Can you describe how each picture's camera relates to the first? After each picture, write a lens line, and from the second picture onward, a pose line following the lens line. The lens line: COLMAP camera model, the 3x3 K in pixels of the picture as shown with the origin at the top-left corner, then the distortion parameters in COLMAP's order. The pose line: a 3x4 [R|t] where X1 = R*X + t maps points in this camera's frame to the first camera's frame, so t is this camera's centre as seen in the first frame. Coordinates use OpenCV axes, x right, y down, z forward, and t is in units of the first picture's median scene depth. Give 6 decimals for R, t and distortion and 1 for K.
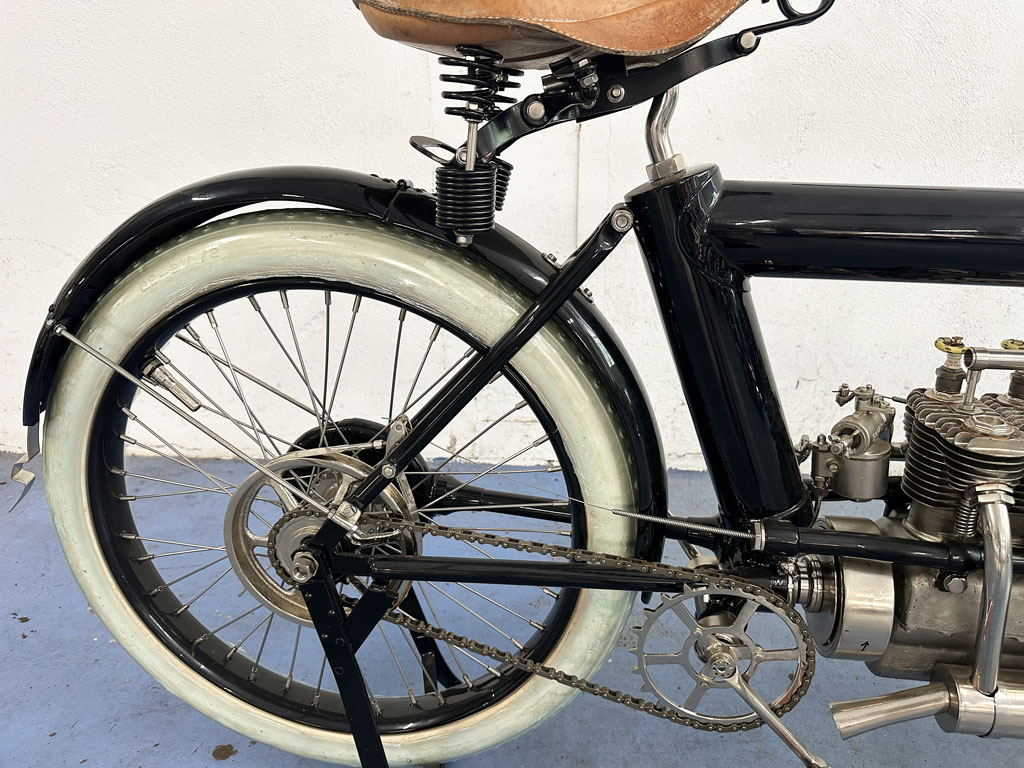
lens RADIAL K [[730.2, 0, 513.5], [0, 730.2, 379.1], [0, 0, 1]] dist [0.056724, -0.078568]
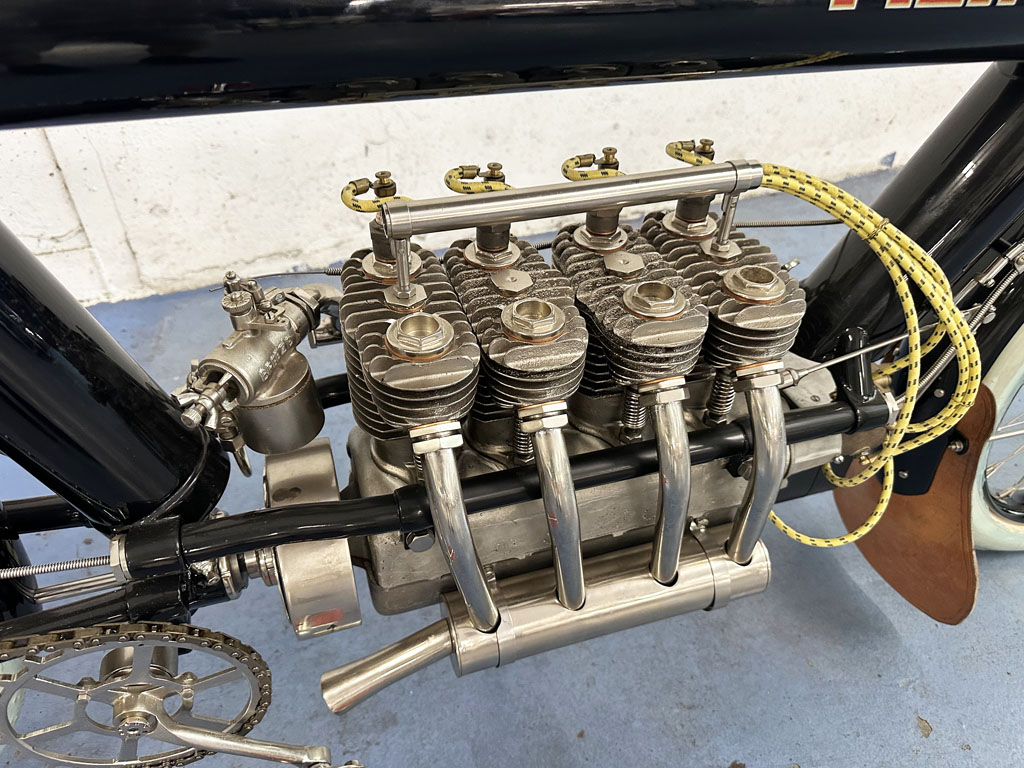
lens RADIAL K [[730.2, 0, 517.6], [0, 730.2, 380.7], [0, 0, 1]] dist [0.056724, -0.078568]
pose [[0.905421, -0.252919, 0.340947, 0.449418], [0.111990, 0.917000, 0.382843, -0.121287], [-0.409477, -0.308451, 0.858596, 0.367834]]
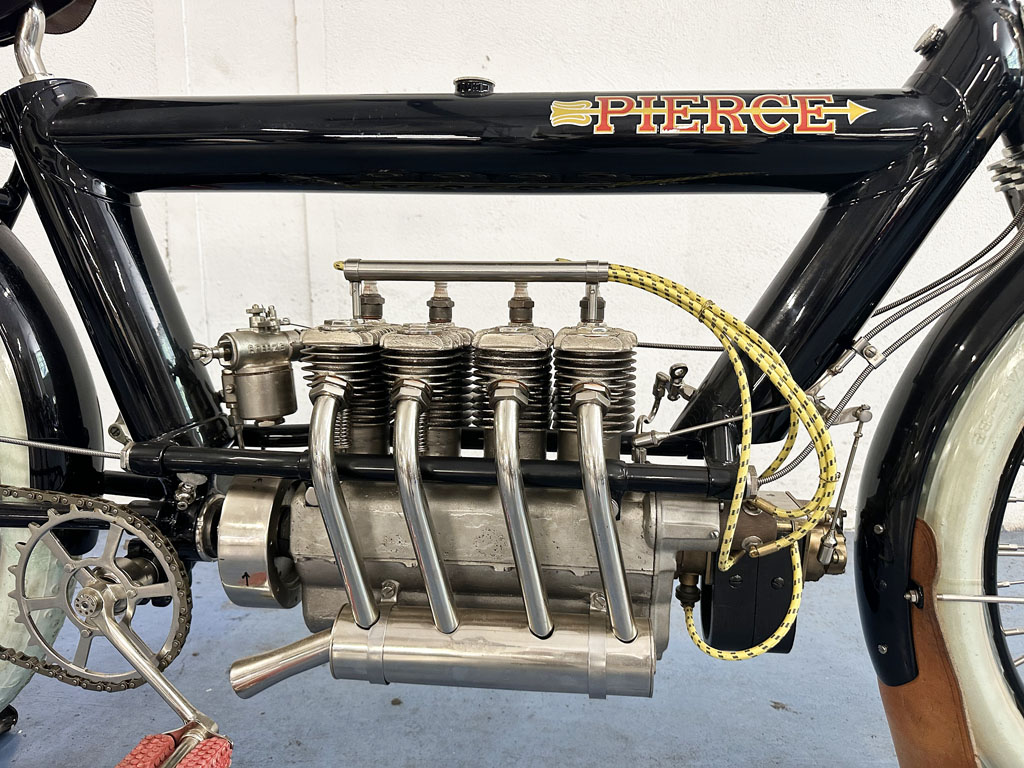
lens RADIAL K [[730.2, 0, 523.2], [0, 730.2, 375.2], [0, 0, 1]] dist [0.056724, -0.078568]
pose [[0.999383, -0.003346, 0.034951, 0.780549], [0.010171, 0.980359, -0.196958, 0.296946], [-0.033605, 0.197192, 0.979789, 0.041228]]
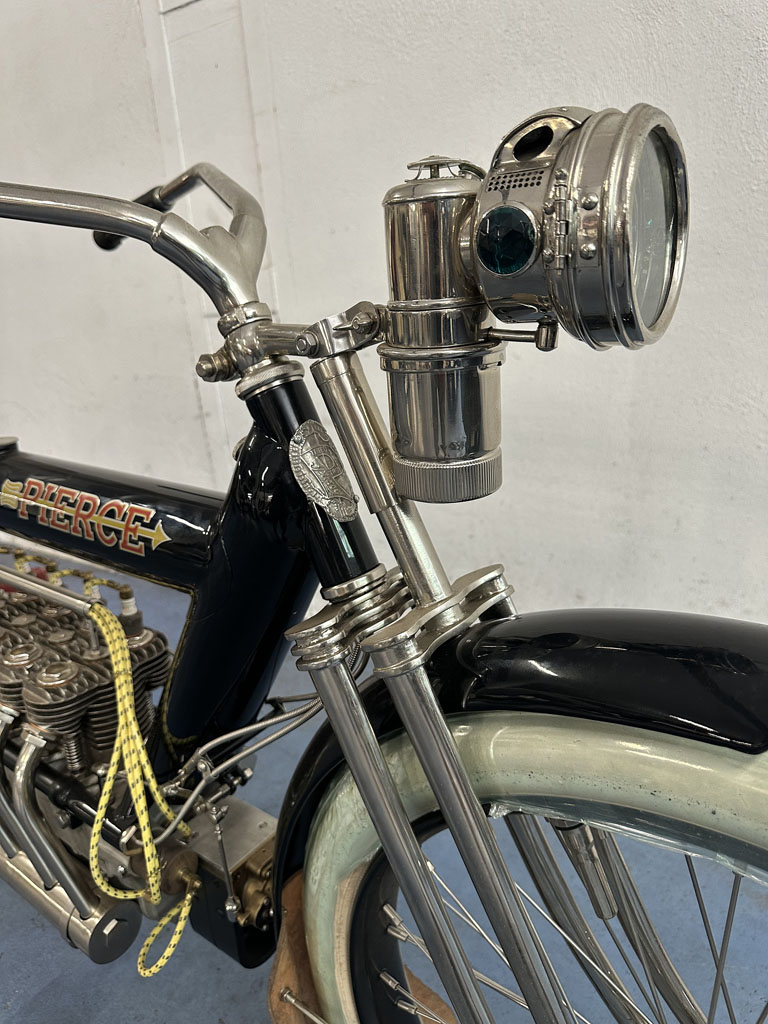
lens RADIAL K [[730.2, 0, 379.5], [0, 730.2, 513.5], [0, 0, 1]] dist [0.056724, -0.078568]
pose [[0.863928, 0.103112, -0.492946, 1.751035], [-0.100793, 0.994413, 0.031359, -0.216221], [0.493425, 0.022593, 0.869495, 0.213645]]
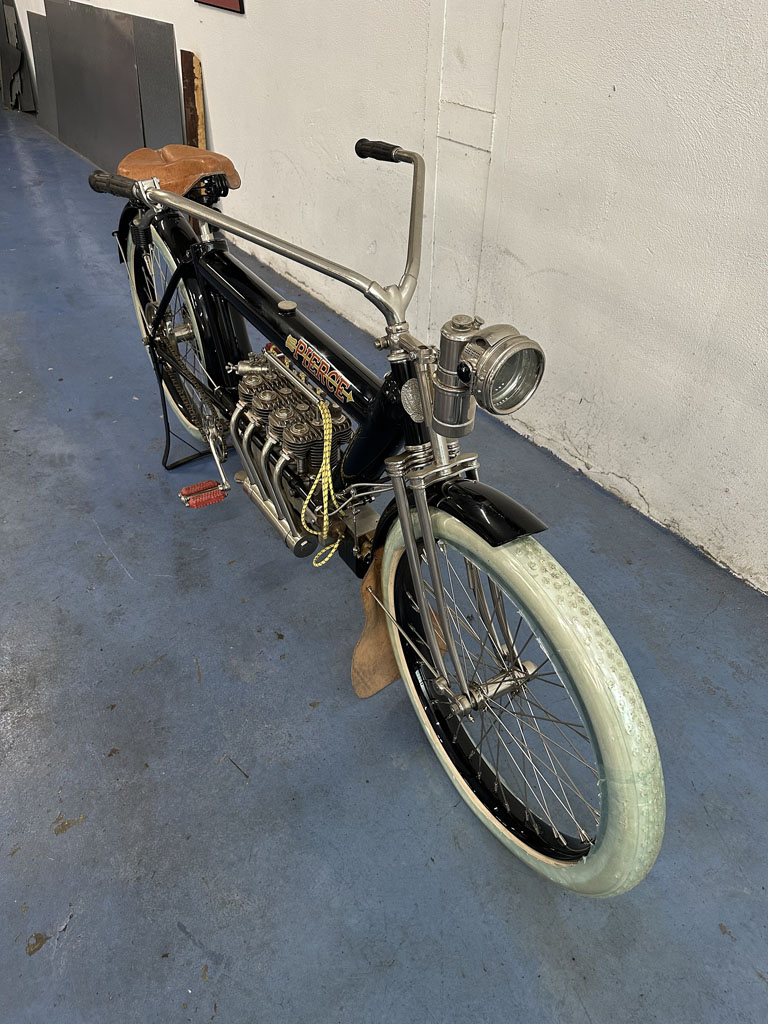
lens RADIAL K [[730.2, 0, 373.9], [0, 730.2, 507.2], [0, 0, 1]] dist [0.056724, -0.078568]
pose [[0.636137, 0.495565, -0.591392, 2.381868], [-0.266981, 0.860501, 0.433888, -0.694783], [0.723913, -0.118122, 0.679704, -0.417284]]
